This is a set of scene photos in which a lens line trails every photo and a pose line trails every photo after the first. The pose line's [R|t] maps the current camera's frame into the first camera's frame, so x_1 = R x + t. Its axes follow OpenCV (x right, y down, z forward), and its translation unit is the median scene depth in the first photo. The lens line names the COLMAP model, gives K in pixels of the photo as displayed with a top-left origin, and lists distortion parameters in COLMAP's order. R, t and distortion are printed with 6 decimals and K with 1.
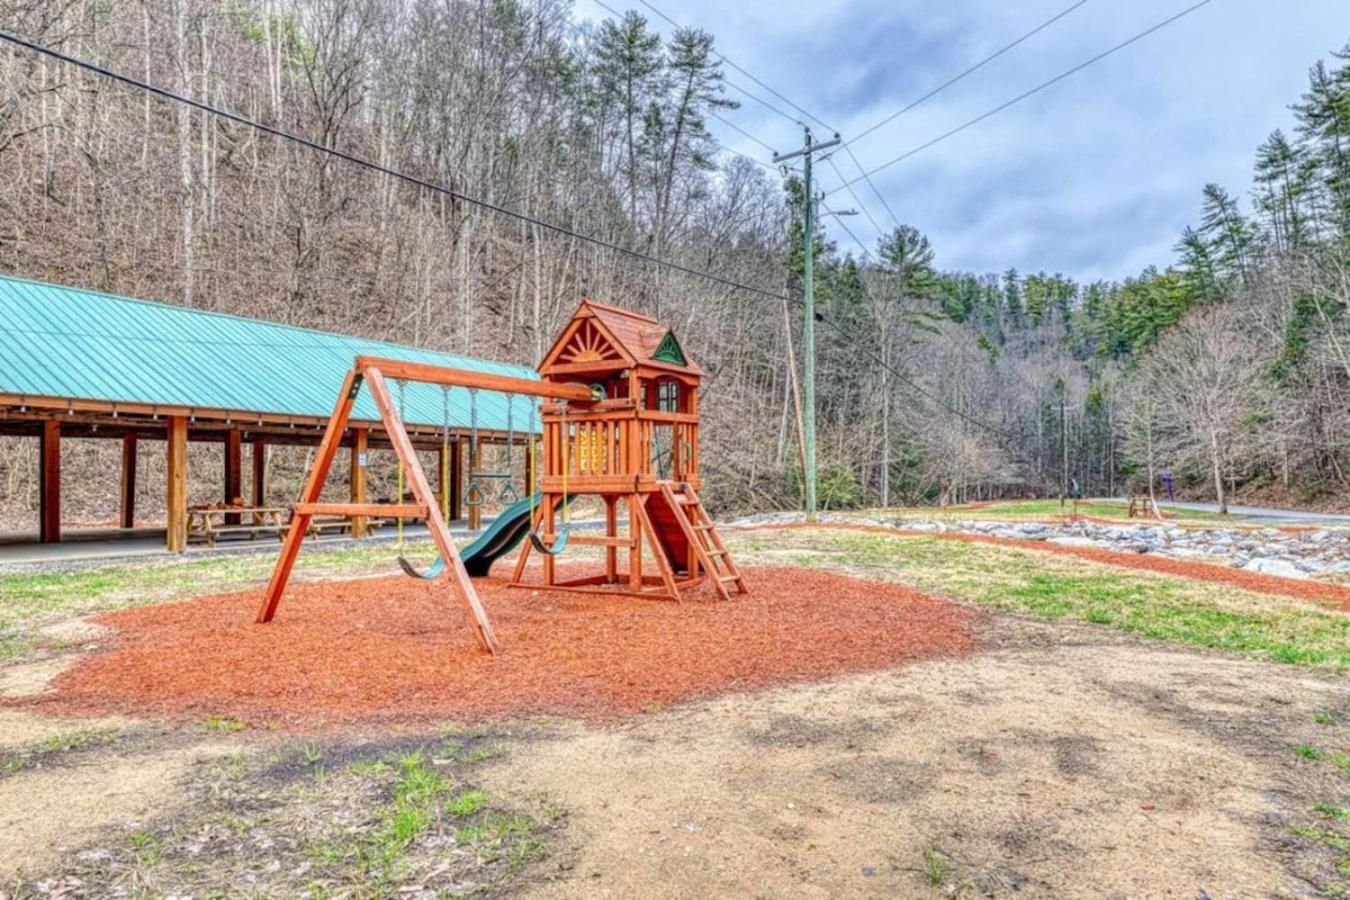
lens RADIAL K [[1011.1, 0, 675.3], [0, 1011.1, 456.0], [0, 0, 1]] dist [0.131604, 0.000316]
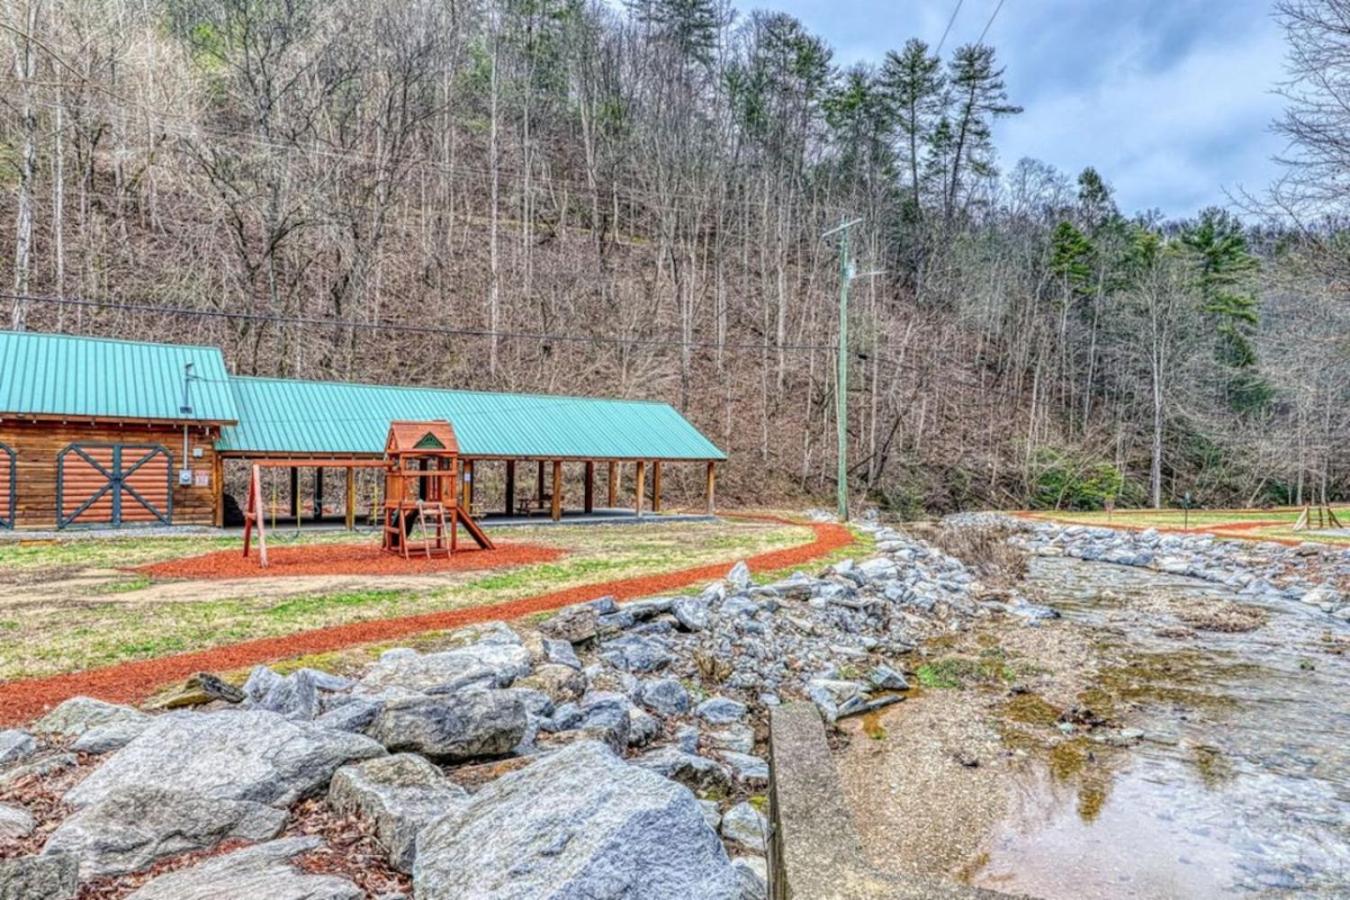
lens RADIAL K [[1011.1, 0, 675.3], [0, 1011.1, 456.0], [0, 0, 1]] dist [0.131604, 0.000316]
pose [[0.915495, 0.001260, -0.402328, 0.165258], [0.004877, 0.999887, 0.014231, -0.012921], [0.402300, -0.014991, 0.915385, -0.093677]]
